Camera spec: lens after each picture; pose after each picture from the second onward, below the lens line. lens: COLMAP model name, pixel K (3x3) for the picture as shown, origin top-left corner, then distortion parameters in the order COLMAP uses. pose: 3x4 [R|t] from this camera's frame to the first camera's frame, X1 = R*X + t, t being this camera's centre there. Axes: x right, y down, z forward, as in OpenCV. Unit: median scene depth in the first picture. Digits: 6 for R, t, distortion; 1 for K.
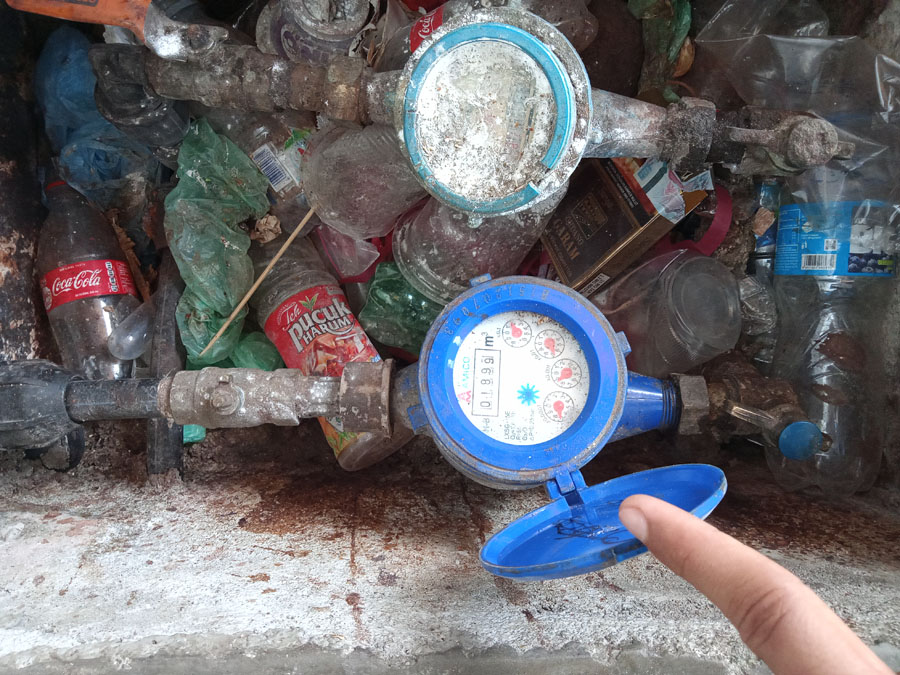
lens RADIAL K [[739.0, 0, 452.0], [0, 739.0, 326.0], [0, 0, 1]] dist [0.120814, -0.069968]
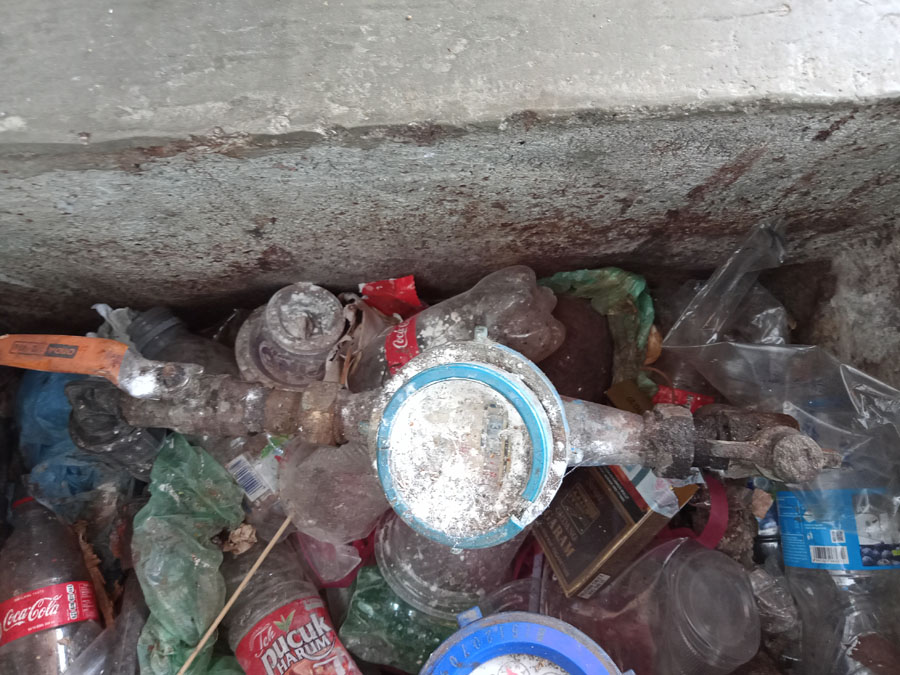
lens RADIAL K [[739.0, 0, 452.0], [0, 739.0, 326.0], [0, 0, 1]] dist [0.120814, -0.069968]
pose [[0.998054, -0.060751, 0.014051, 0.022414], [0.062309, 0.963021, -0.262121, -0.135709], [0.002393, 0.262487, 0.964933, 0.015114]]
